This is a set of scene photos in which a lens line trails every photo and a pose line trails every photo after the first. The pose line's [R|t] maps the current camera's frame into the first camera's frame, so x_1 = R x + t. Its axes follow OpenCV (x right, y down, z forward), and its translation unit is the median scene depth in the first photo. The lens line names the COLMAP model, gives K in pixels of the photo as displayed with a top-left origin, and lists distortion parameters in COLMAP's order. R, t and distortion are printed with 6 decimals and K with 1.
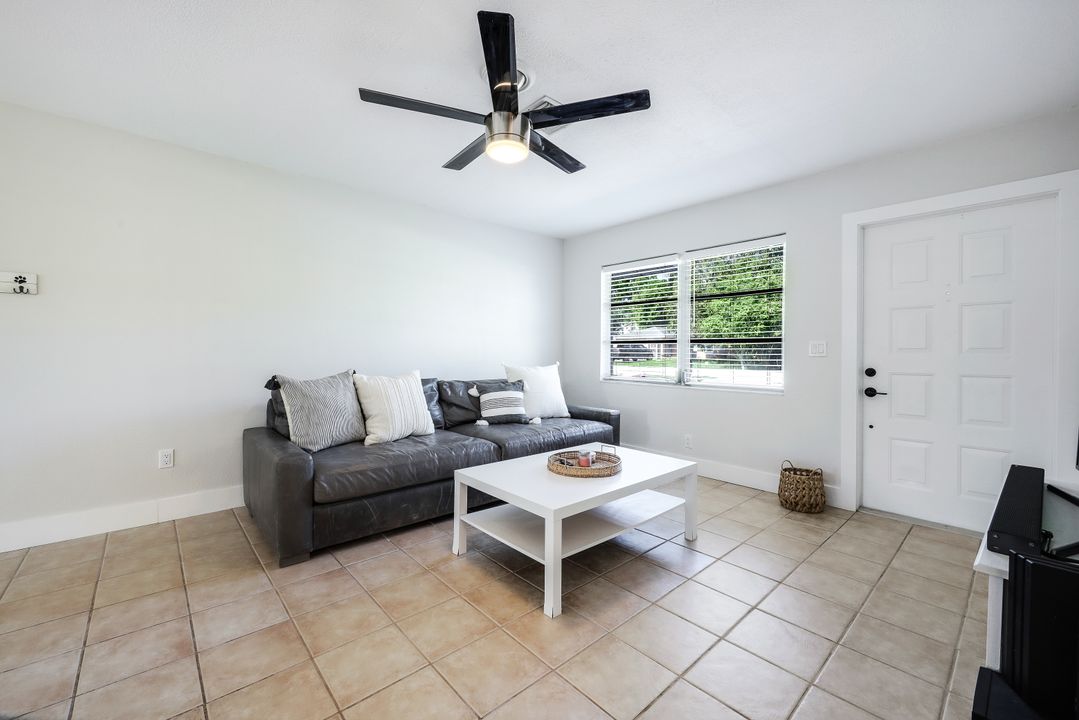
lens RADIAL K [[432.5, 0, 541.2], [0, 432.5, 351.8], [0, 0, 1]] dist [0.000318, -0.000114]
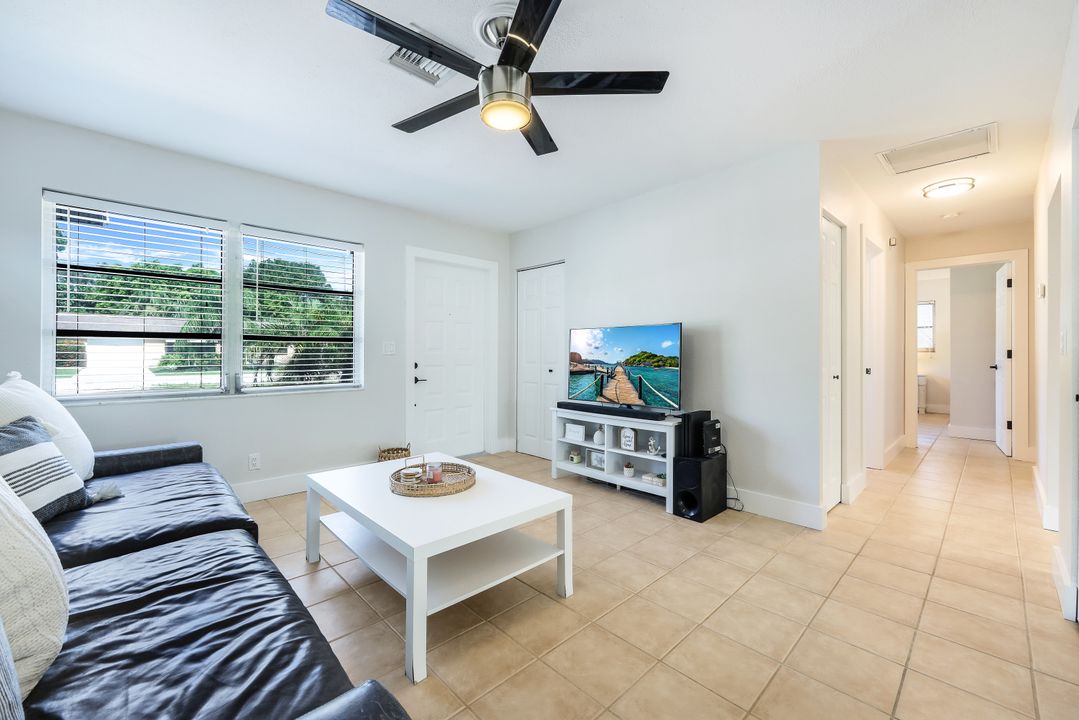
lens RADIAL K [[436.5, 0, 541.7], [0, 436.5, 349.0], [0, 0, 1]] dist [0.000607, 0.000020]
pose [[-0.025778, 0.001849, 0.999666, -0.695181], [0.002468, 0.999995, -0.001786, -0.001016], [-0.999665, 0.002421, -0.025783, 0.714933]]
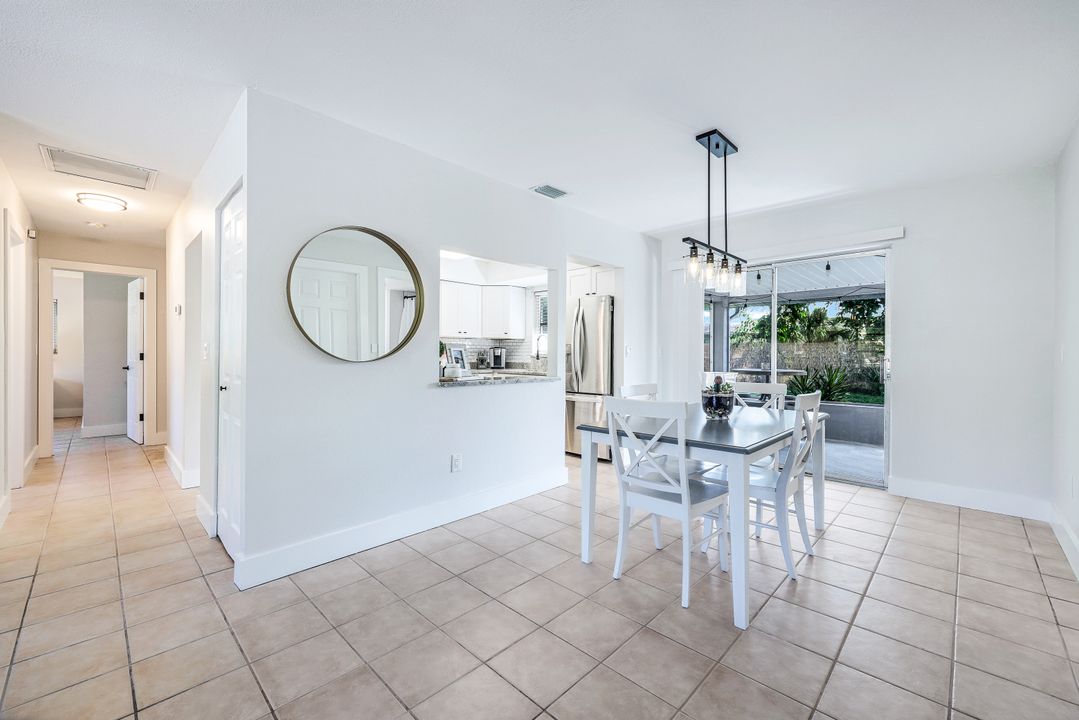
lens RADIAL K [[436.9, 0, 539.4], [0, 436.9, 354.2], [0, 0, 1]] dist [0.000857, -0.000104]
pose [[-0.998174, -0.009556, -0.059641, -0.727990], [-0.009920, 0.999934, 0.005815, -0.018142], [0.059581, 0.006396, -0.998203, 0.921148]]
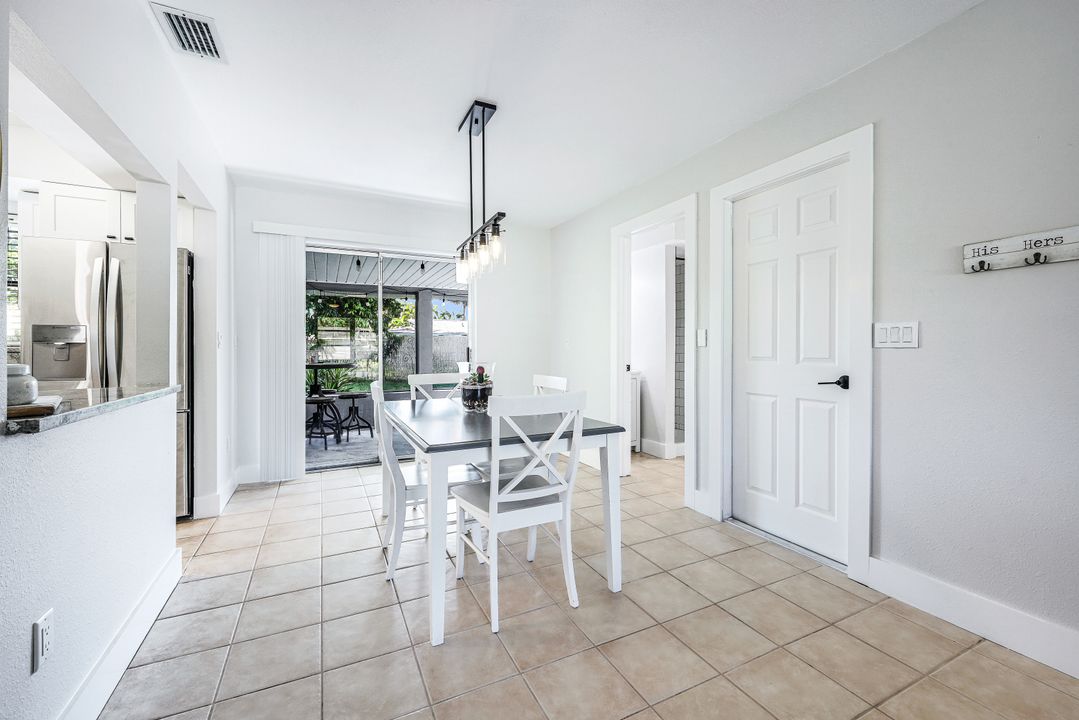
lens RADIAL K [[441.4, 0, 533.3], [0, 441.4, 352.3], [0, 0, 1]] dist [0.001894, -0.000349]
pose [[-0.285777, -0.000723, -0.958296, -0.342446], [-0.004906, 0.999988, 0.000708, 0.001272], [0.958284, 0.004904, -0.285777, 0.365545]]
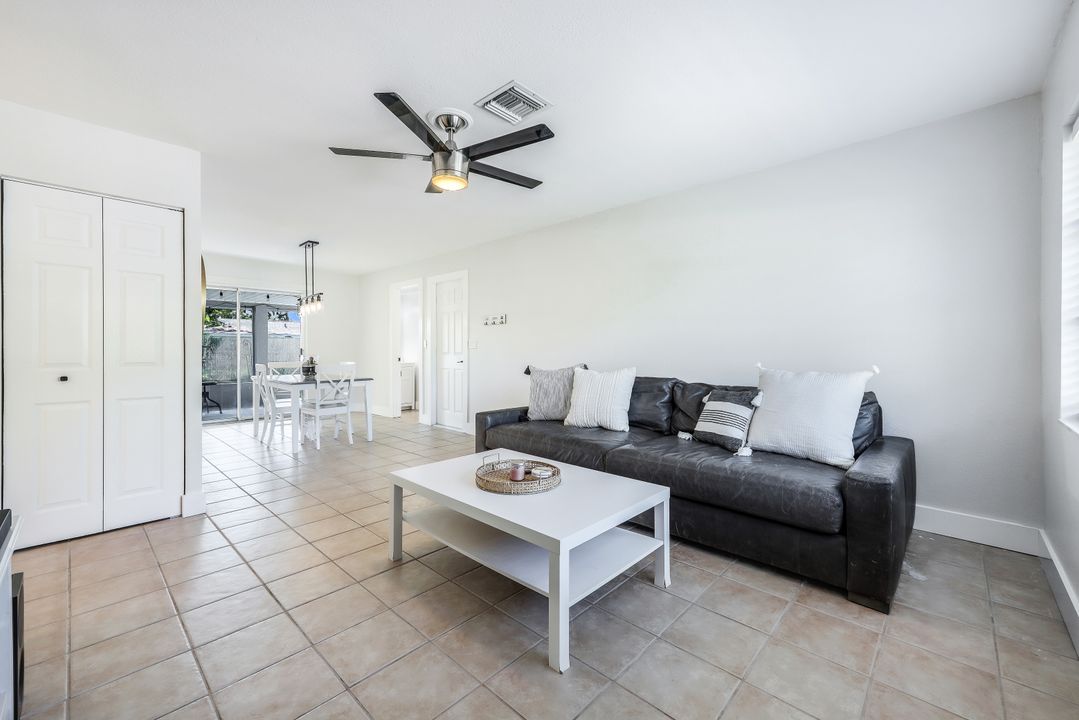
lens RADIAL K [[436.9, 0, 539.4], [0, 436.9, 354.2], [0, 0, 1]] dist [0.000857, -0.000104]
pose [[0.083579, 0.001103, -0.996501, 0.856235], [-0.001528, 0.999998, 0.000979, 0.014578], [0.996500, 0.001441, 0.083581, 0.857412]]
